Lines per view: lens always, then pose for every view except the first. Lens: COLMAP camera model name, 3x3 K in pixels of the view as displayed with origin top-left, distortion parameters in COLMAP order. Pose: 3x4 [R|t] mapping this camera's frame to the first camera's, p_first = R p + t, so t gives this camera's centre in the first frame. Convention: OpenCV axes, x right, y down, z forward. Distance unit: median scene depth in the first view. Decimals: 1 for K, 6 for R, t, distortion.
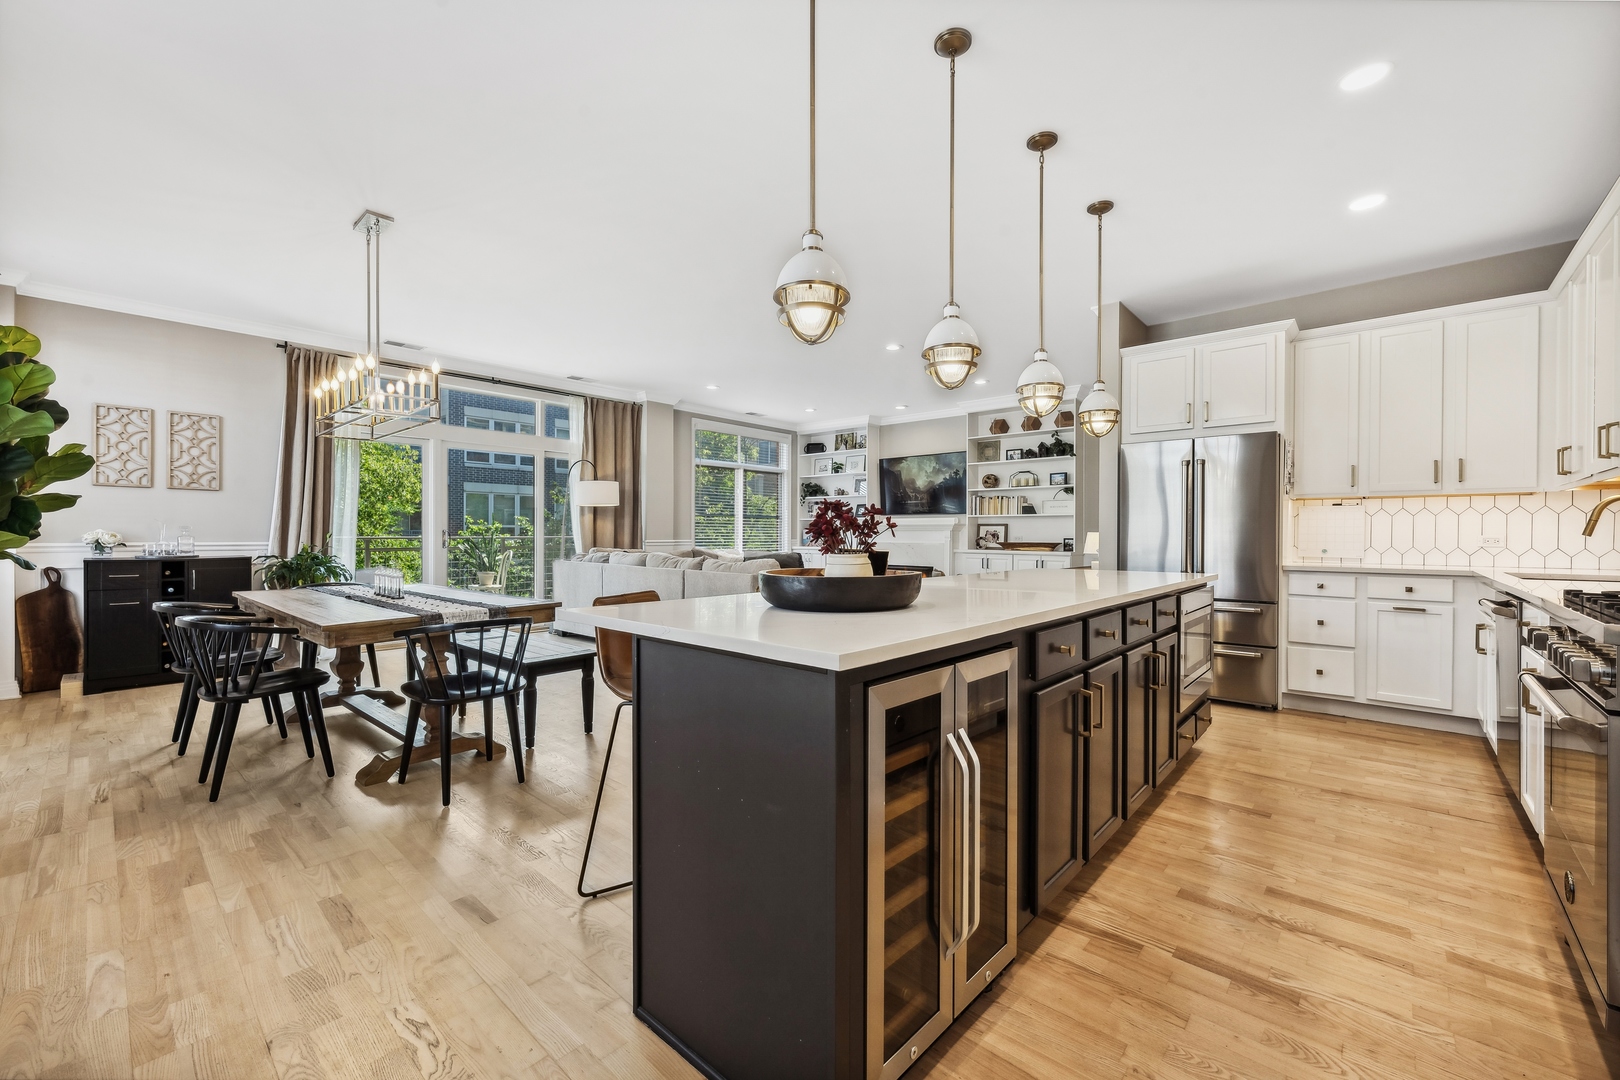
lens RADIAL K [[644.8, 0, 810.0], [0, 644.8, 540.0], [0, 0, 1]] dist [0.000773, 0.000204]
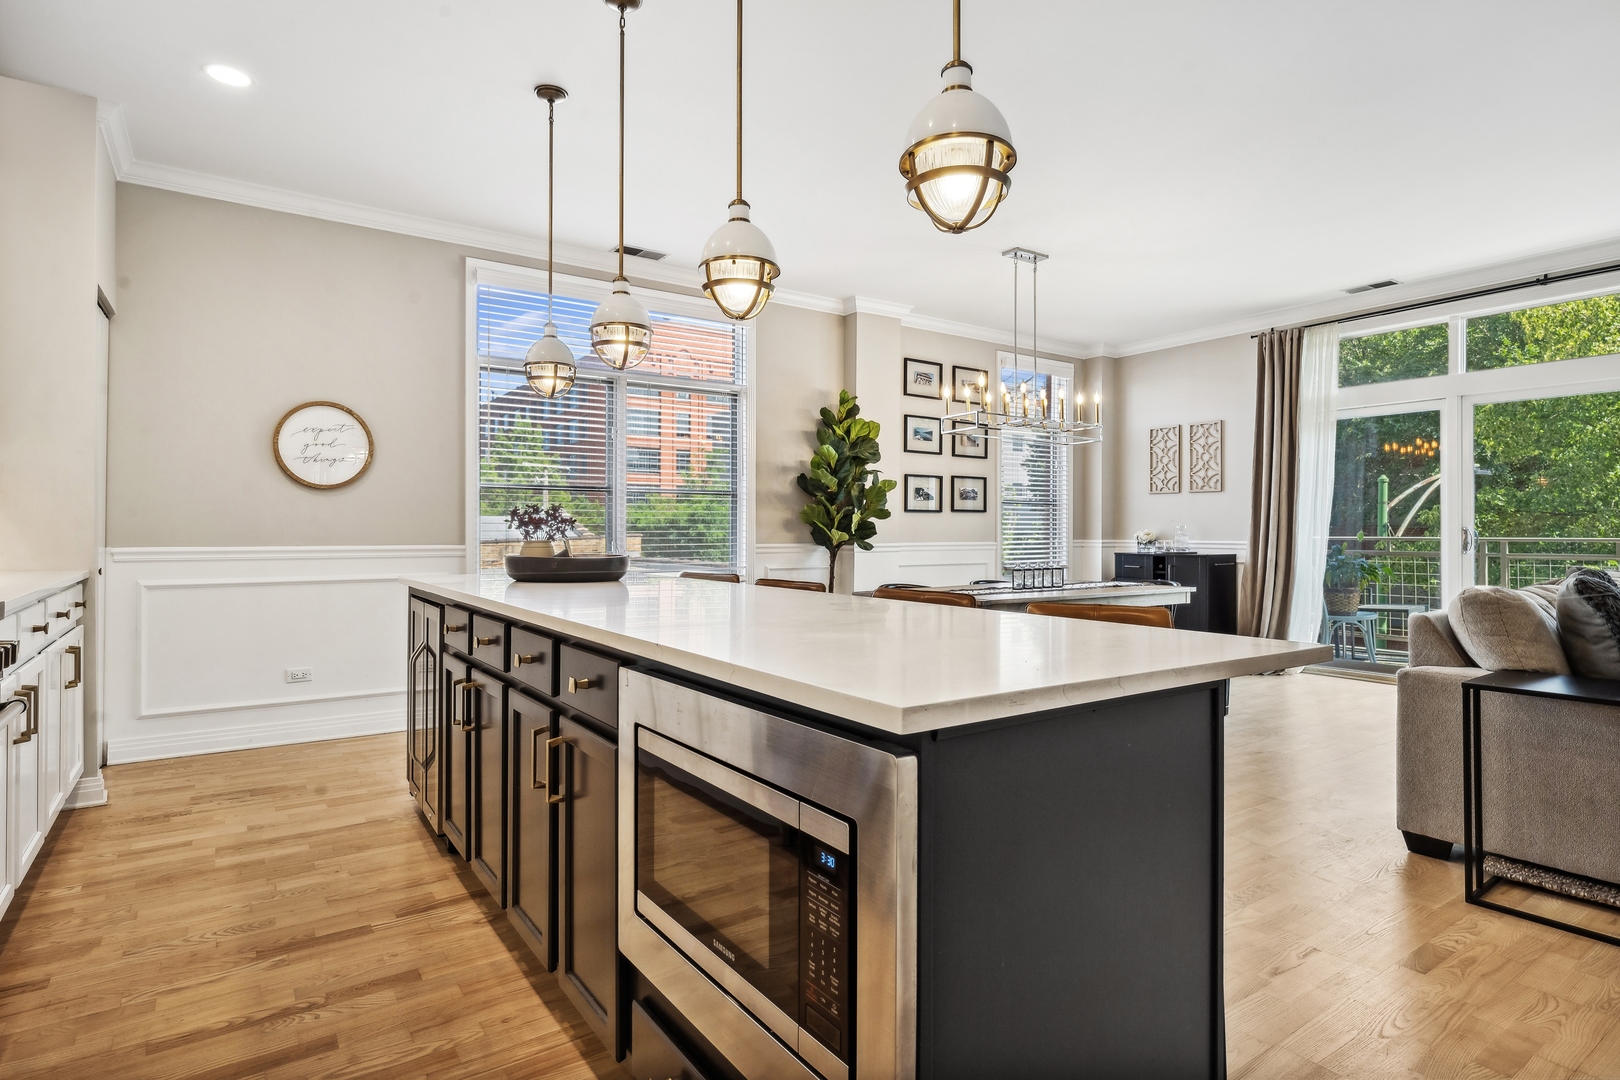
lens RADIAL K [[852.8, 0, 809.6], [0, 852.8, 534.3], [0, 0, 1]] dist [-0.003267, -0.002454]
pose [[-0.229028, -0.002798, -0.973416, 1.519736], [-0.012101, 0.999927, -0.000027, 0.002775], [0.973345, 0.011773, -0.229045, 1.745481]]
